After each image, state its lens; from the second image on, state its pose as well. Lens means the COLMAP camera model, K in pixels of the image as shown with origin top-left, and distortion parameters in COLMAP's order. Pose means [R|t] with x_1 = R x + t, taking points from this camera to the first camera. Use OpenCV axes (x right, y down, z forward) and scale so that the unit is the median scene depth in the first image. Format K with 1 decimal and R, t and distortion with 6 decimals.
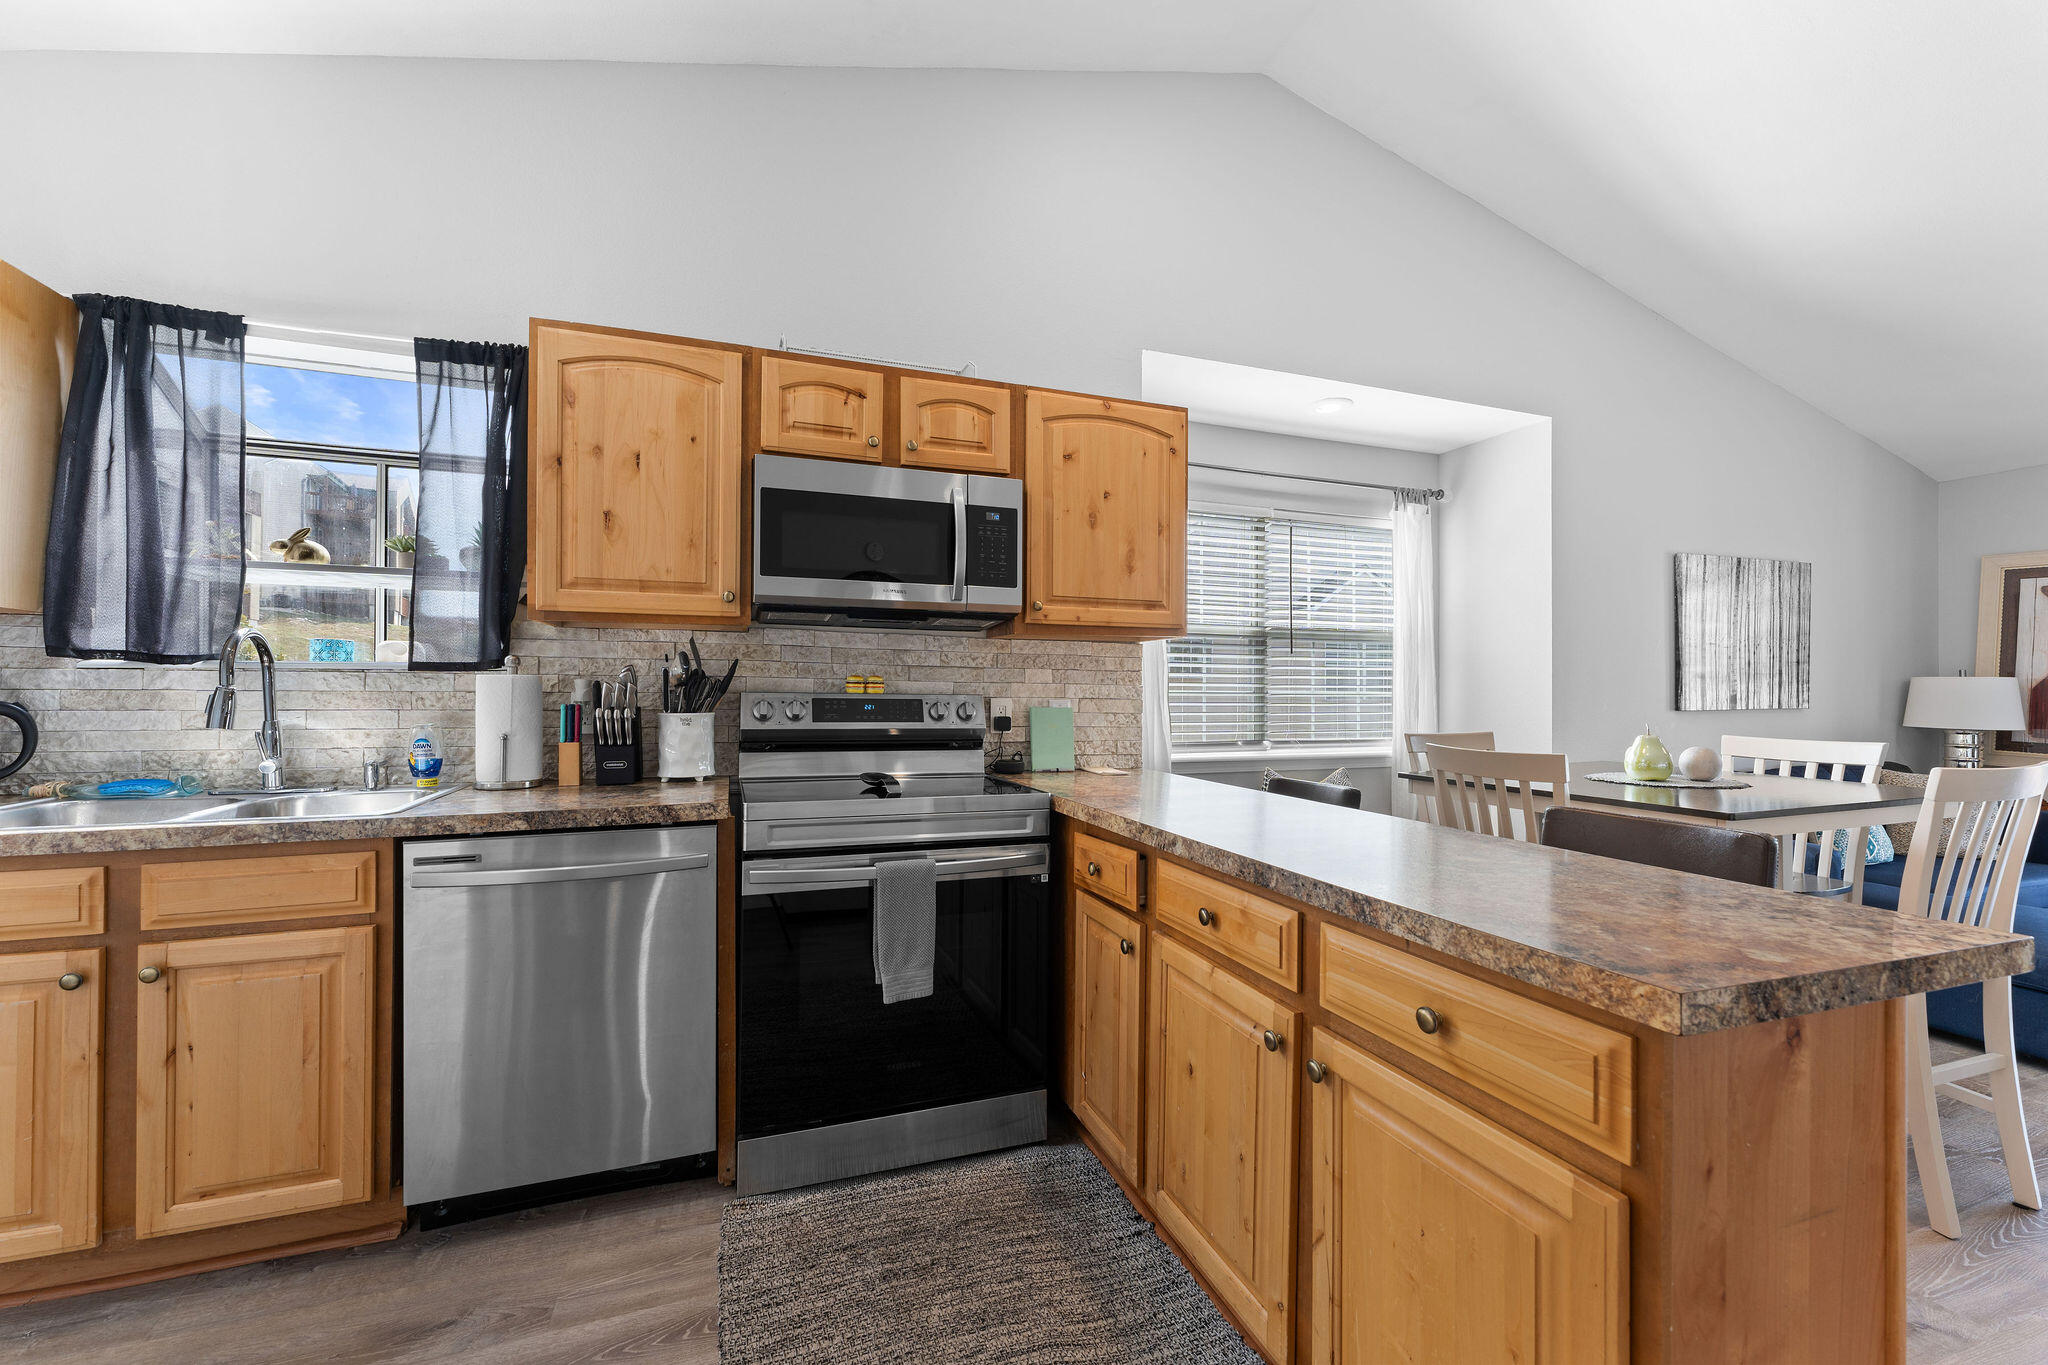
lens RADIAL K [[809.0, 0, 1016.3], [0, 809.0, 685.3], [0, 0, 1]] dist [0.000671, -0.000578]
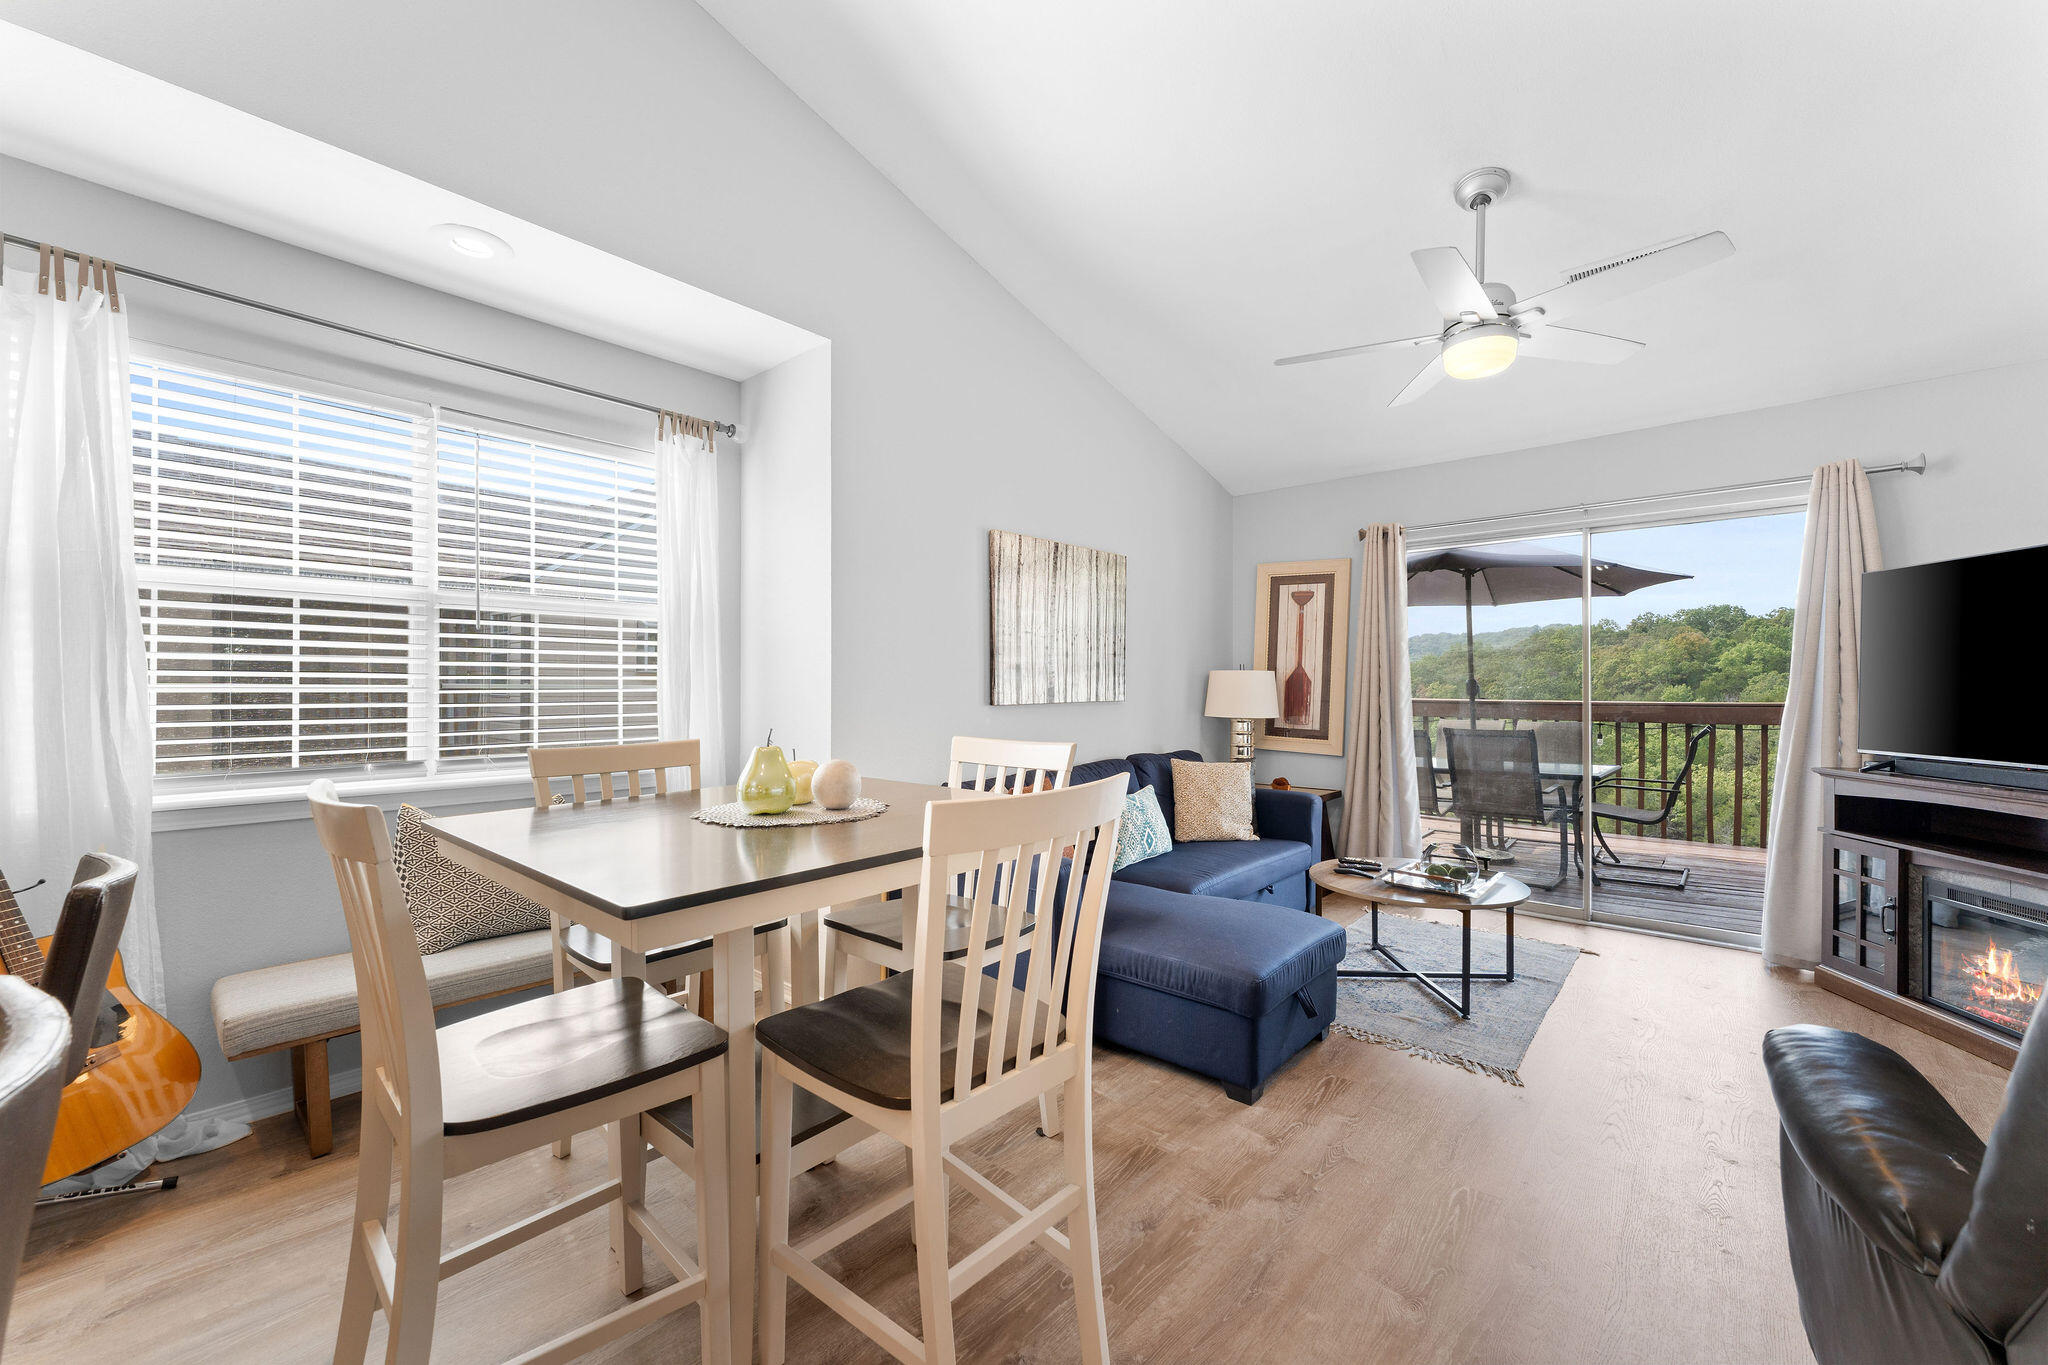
lens RADIAL K [[809.0, 0, 1015.1], [0, 809.0, 688.0], [0, 0, 1]] dist [0.000671, -0.000578]
pose [[0.877283, -0.003962, 0.479957, 0.627269], [0.000073, 0.999967, 0.008122, 0.007118], [-0.479974, -0.007090, 0.877254, 0.304126]]
